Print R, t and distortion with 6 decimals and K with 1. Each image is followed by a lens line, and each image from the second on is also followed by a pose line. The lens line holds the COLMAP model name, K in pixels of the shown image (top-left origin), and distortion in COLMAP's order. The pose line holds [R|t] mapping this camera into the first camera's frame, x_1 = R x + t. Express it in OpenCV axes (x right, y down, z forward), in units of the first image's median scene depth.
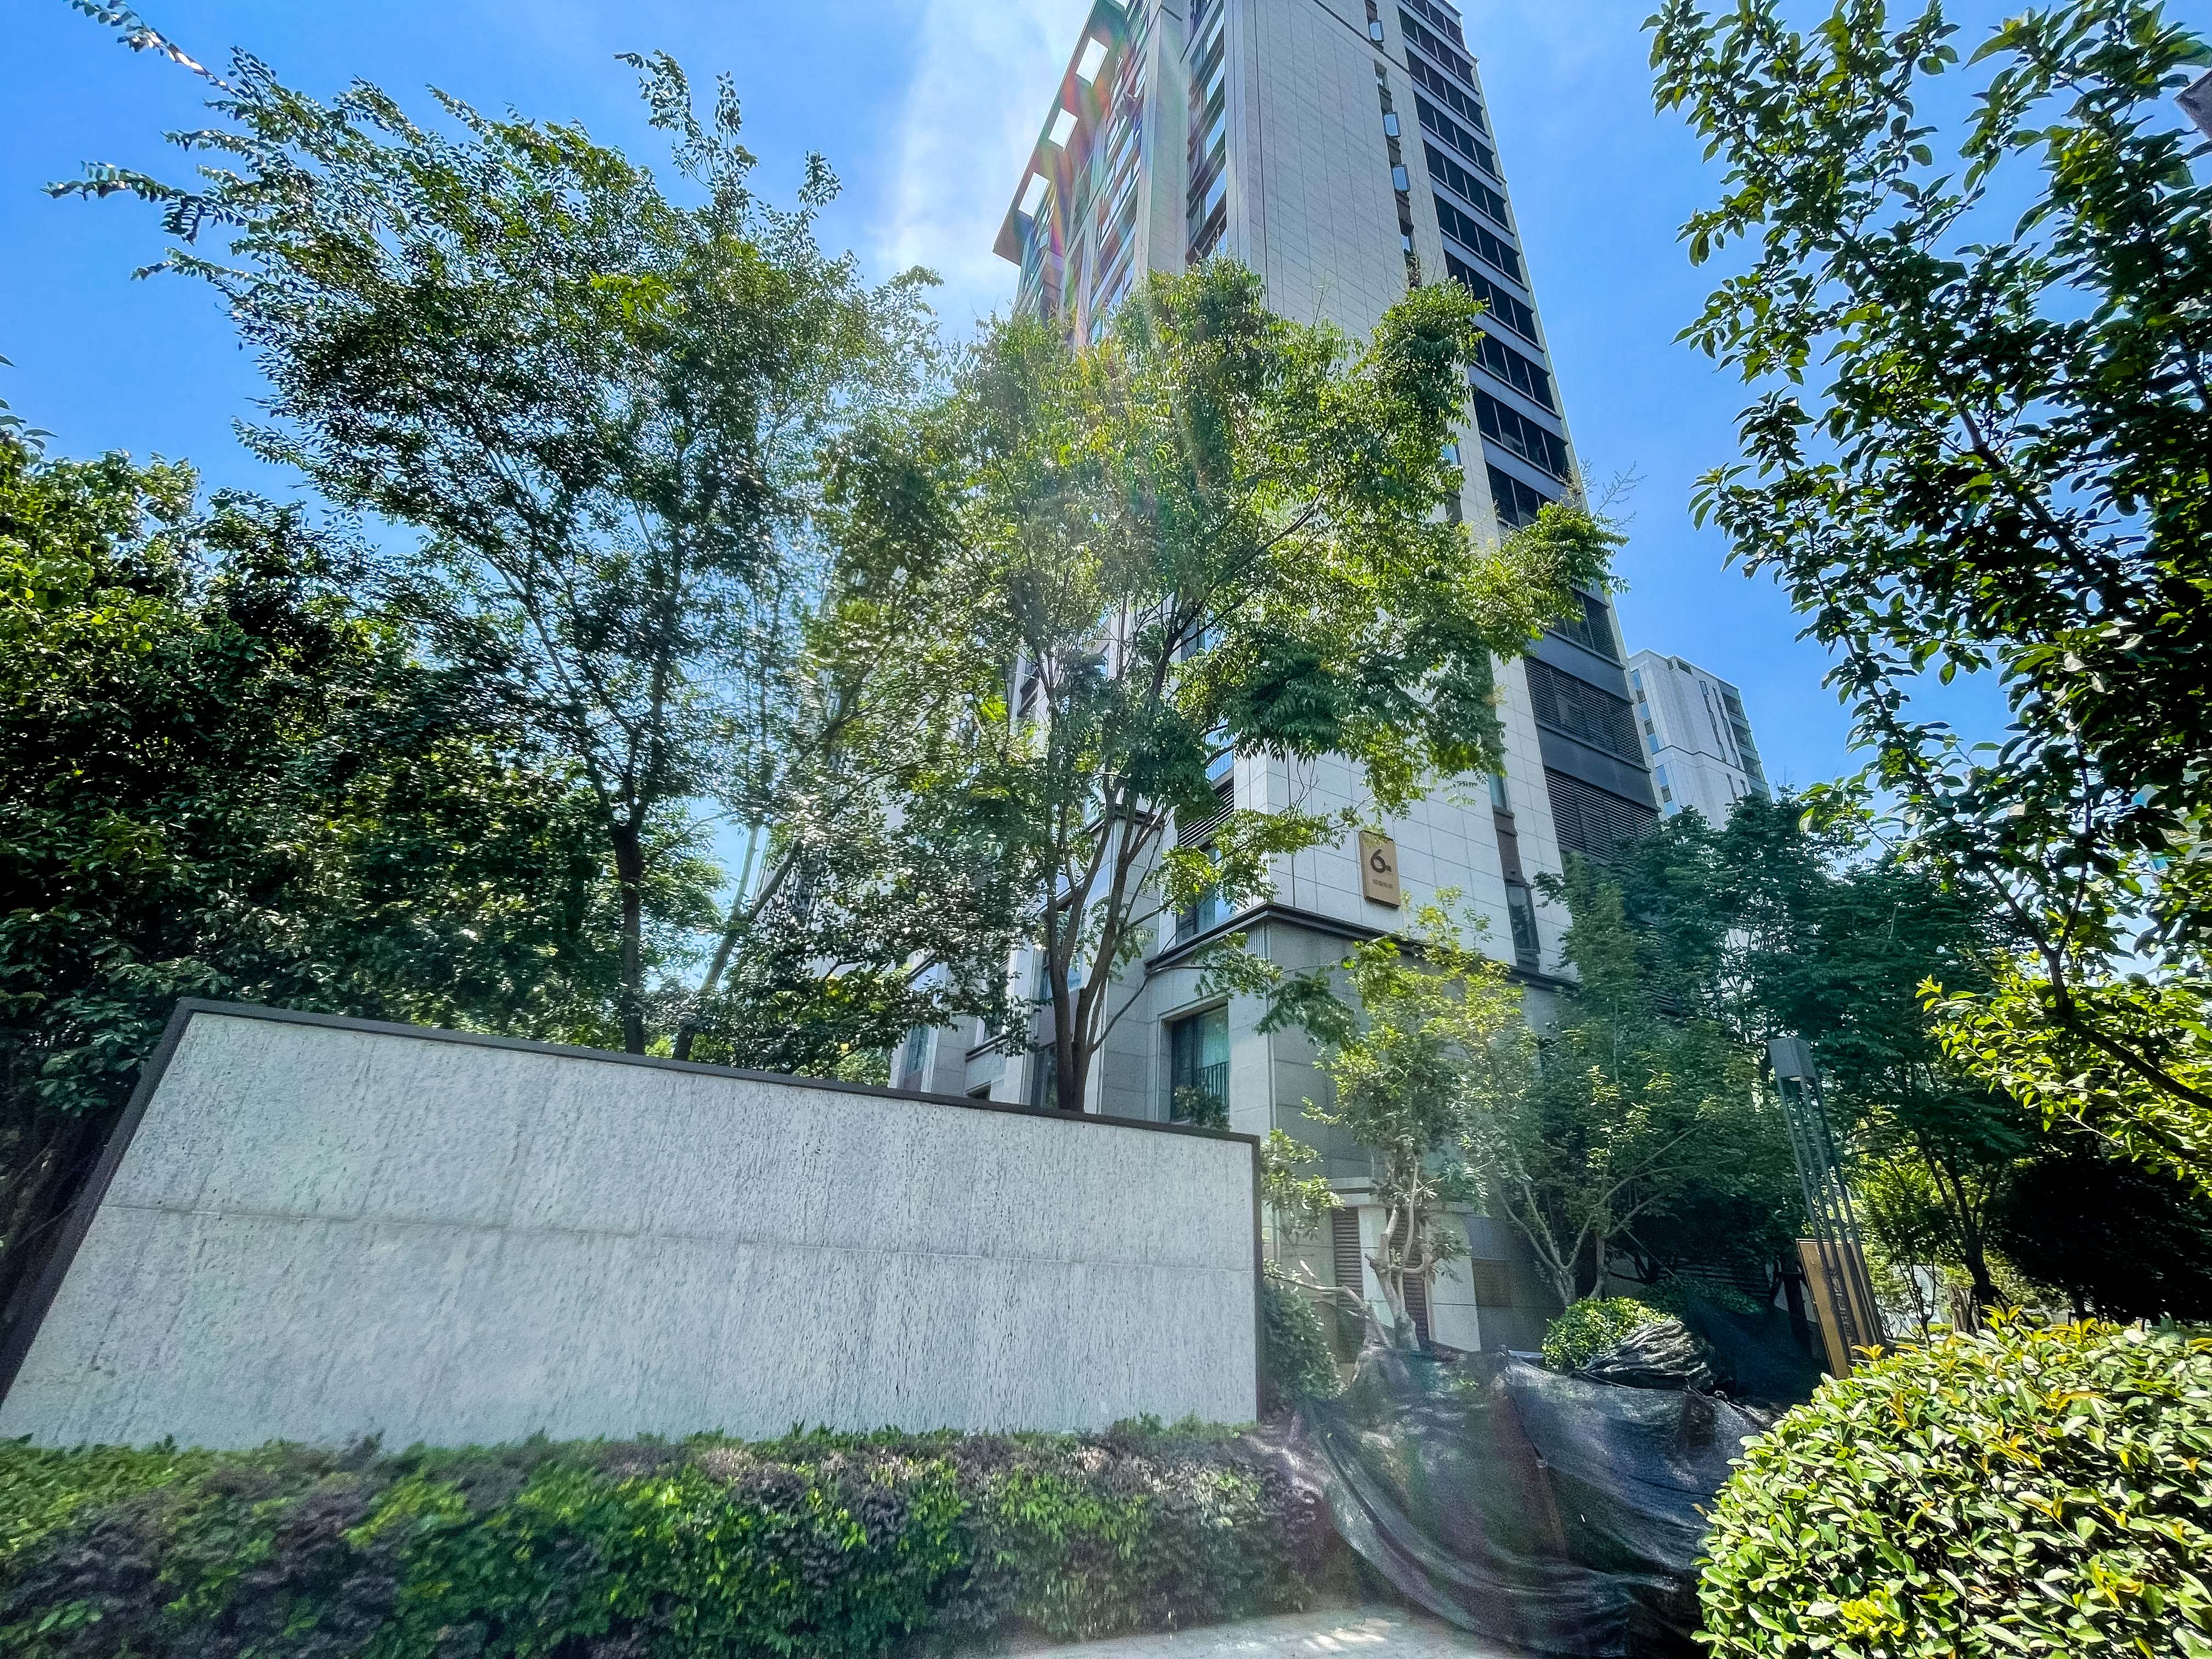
lens RADIAL K [[898.7, 0, 1103.1], [0, 898.7, 834.6], [0, 0, 1]] dist [-0.007661, 0.006099]
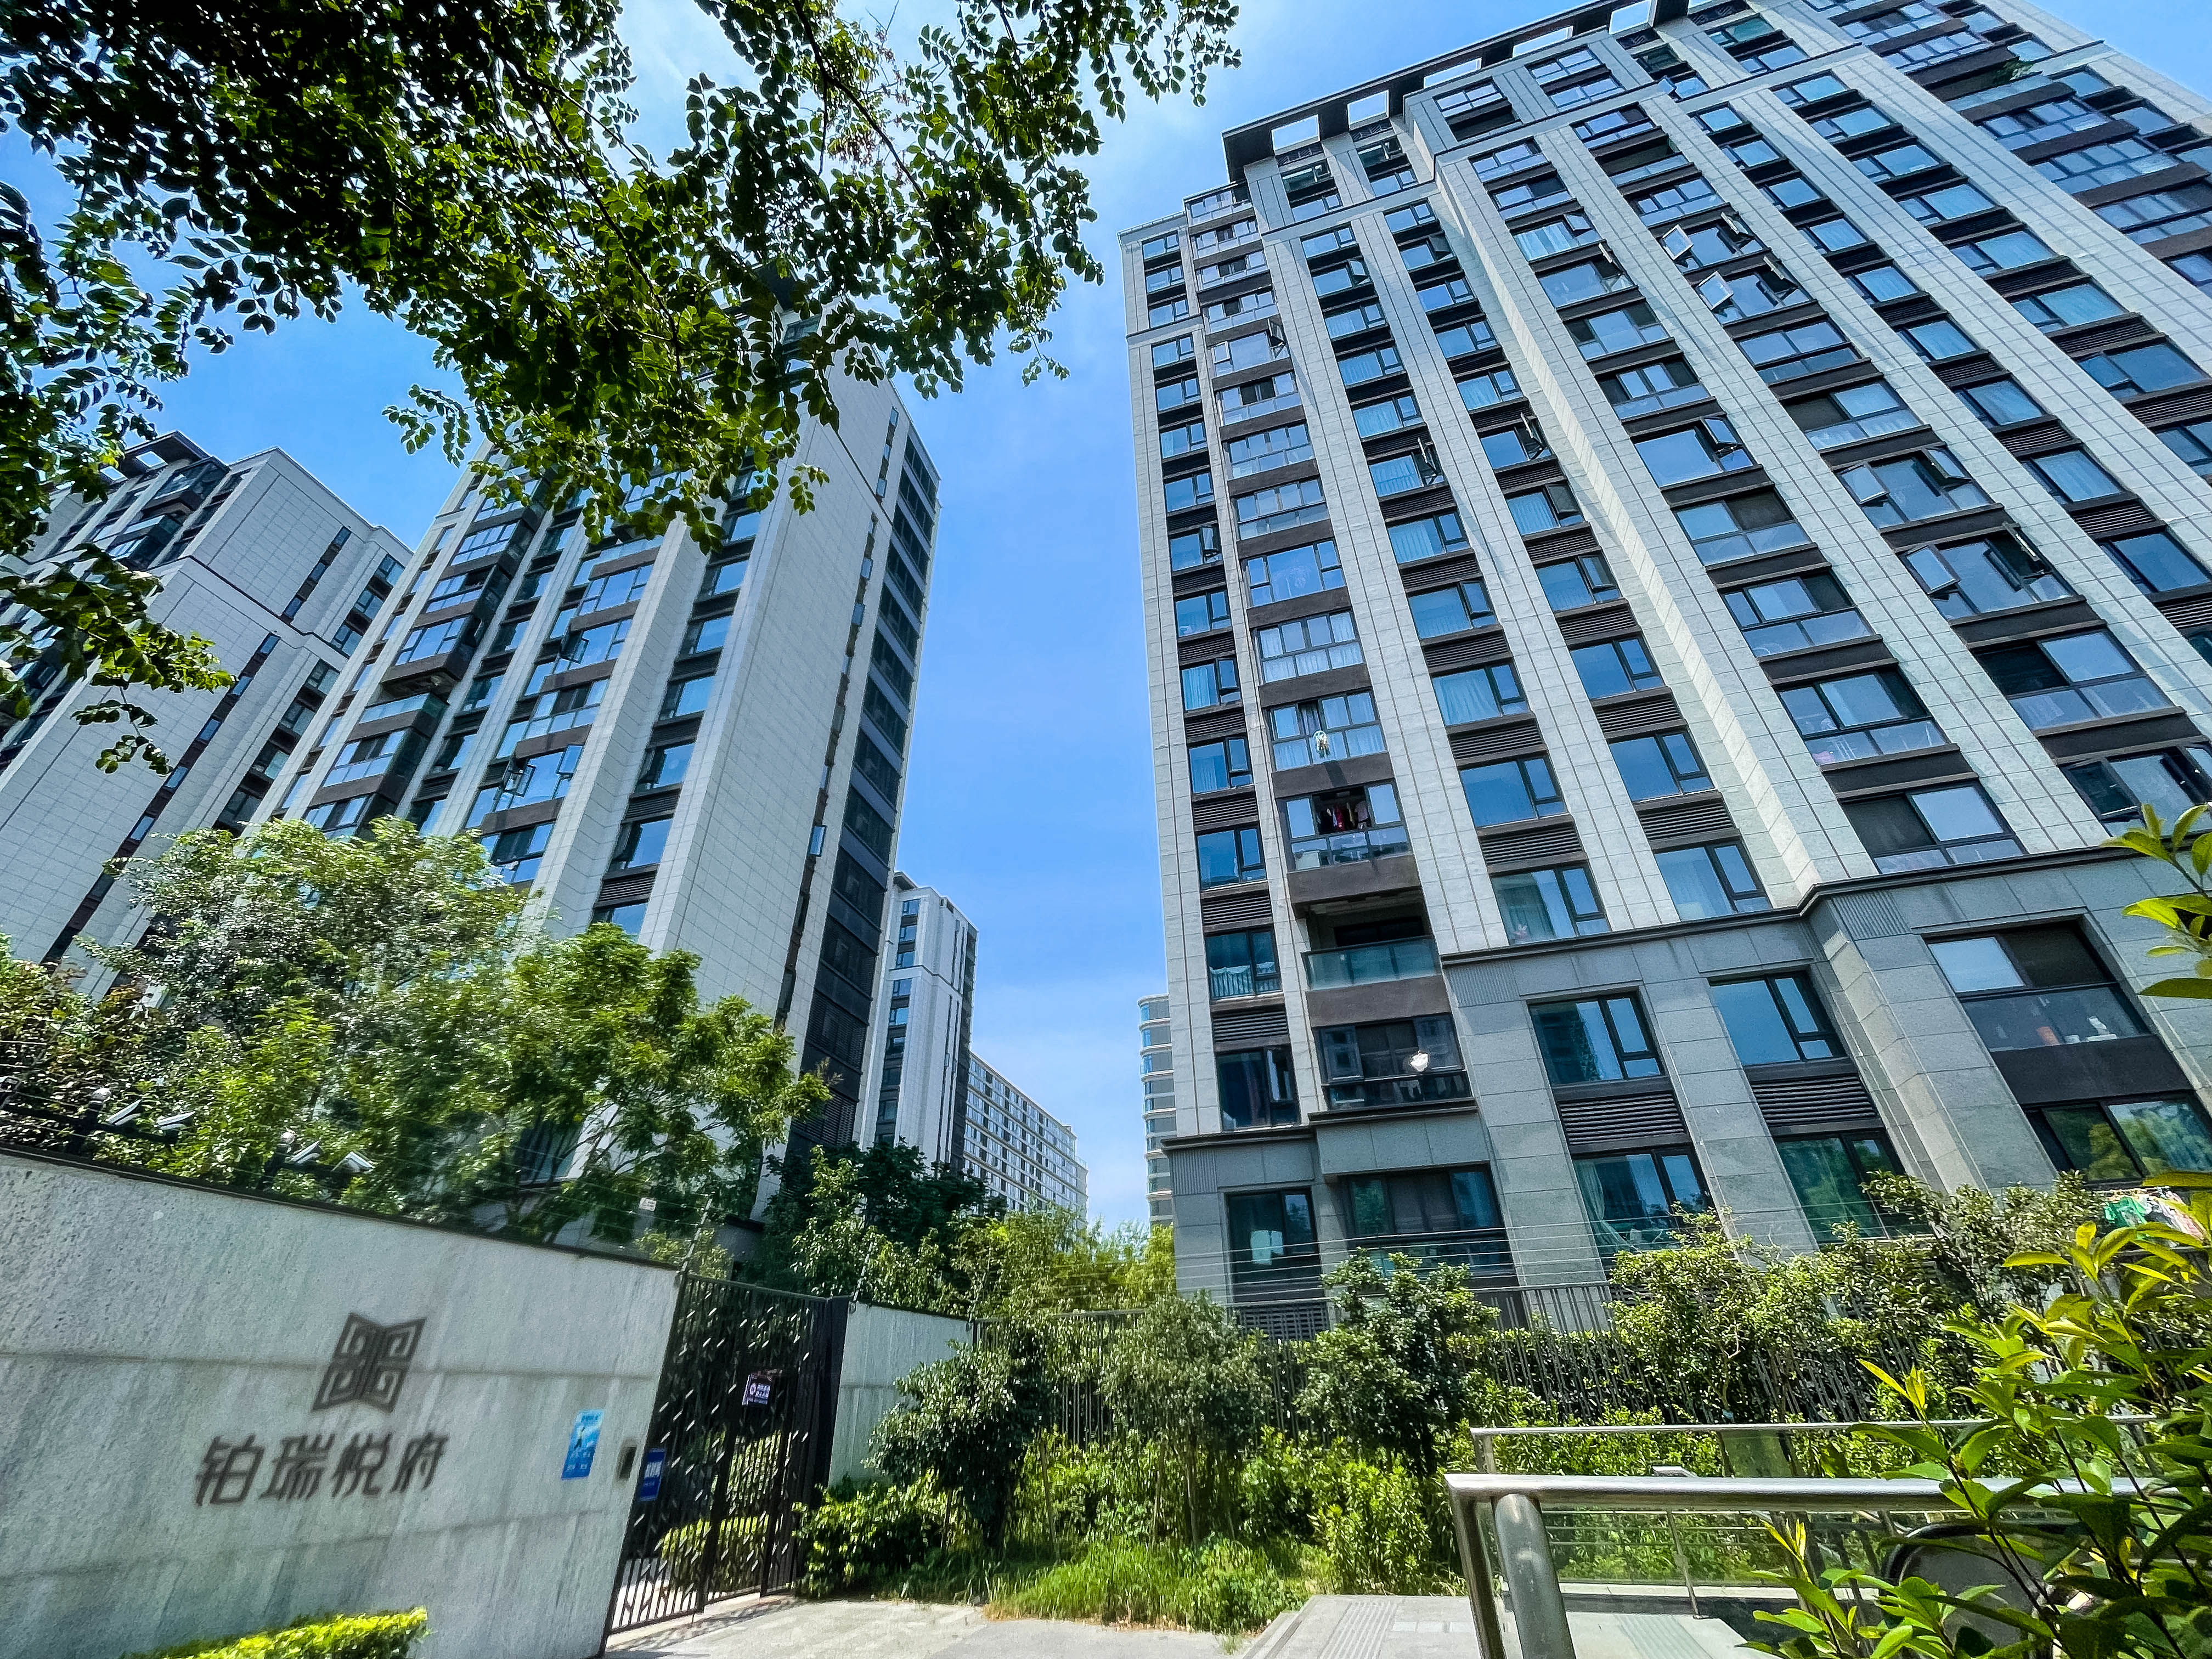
lens RADIAL K [[898.7, 0, 1103.1], [0, 898.7, 834.6], [0, 0, 1]] dist [-0.007661, 0.006099]
pose [[0.692065, 0.343582, 0.634821, -0.339721], [-0.268498, 0.938880, -0.215438, -0.319314], [-0.670041, -0.021351, 0.742017, -0.618528]]
